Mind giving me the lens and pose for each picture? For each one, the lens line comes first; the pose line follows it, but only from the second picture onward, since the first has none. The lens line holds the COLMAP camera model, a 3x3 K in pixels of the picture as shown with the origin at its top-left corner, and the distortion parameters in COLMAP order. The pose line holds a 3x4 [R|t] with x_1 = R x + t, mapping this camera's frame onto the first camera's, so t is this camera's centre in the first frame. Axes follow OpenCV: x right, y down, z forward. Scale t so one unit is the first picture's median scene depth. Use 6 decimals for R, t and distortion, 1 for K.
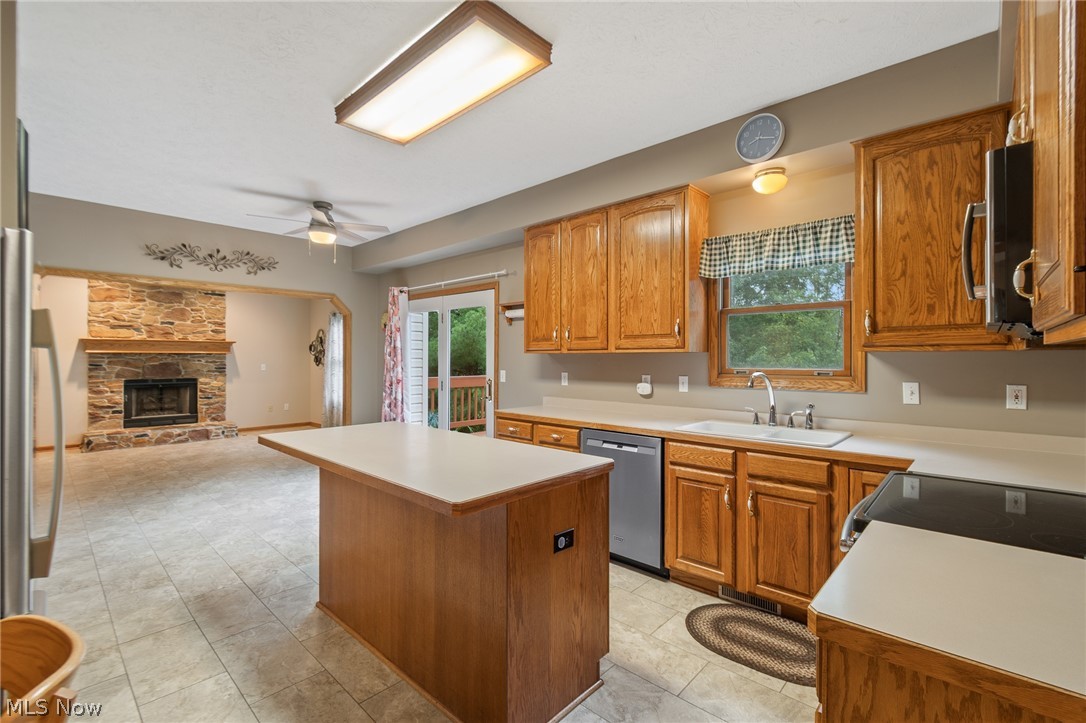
lens RADIAL K [[473.0, 0, 522.1], [0, 473.0, 360.4], [0, 0, 1]] dist [0.007065, -0.002568]
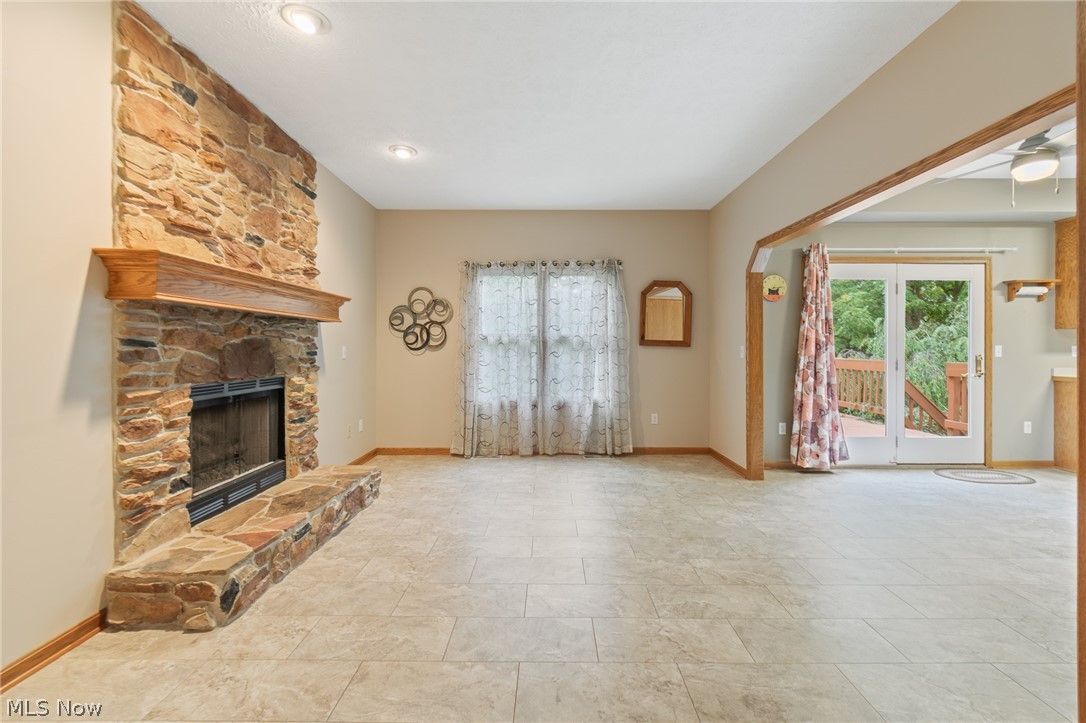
lens RADIAL K [[473.0, 0, 528.0], [0, 473.0, 349.1], [0, 0, 1]] dist [0.007065, -0.002568]
pose [[0.724733, -0.002861, 0.689024, -0.901715], [0.004729, 0.999988, -0.000821, 0.015075], [-0.689014, 0.003854, 0.724738, 0.585952]]
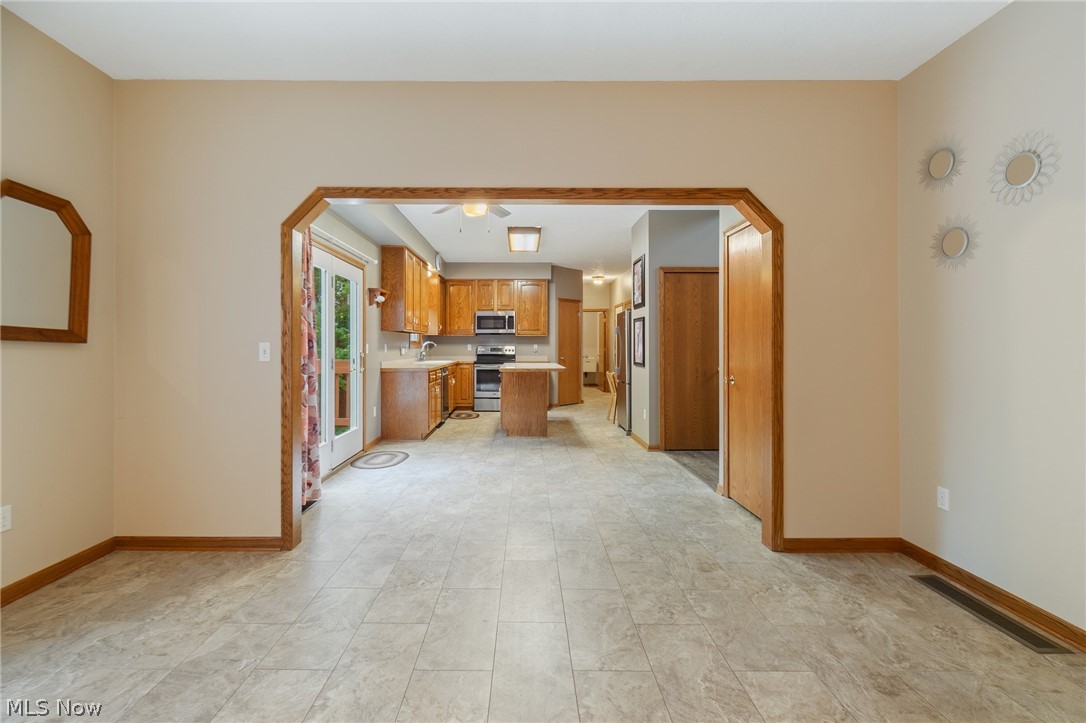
lens RADIAL K [[473.0, 0, 533.0], [0, 473.0, 394.6], [0, 0, 1]] dist [0.007065, -0.002568]
pose [[-0.713377, -0.073480, 0.696918, -0.702518], [0.002423, 0.994223, 0.107306, 0.012485], [-0.700776, 0.078239, -0.709078, 0.943770]]
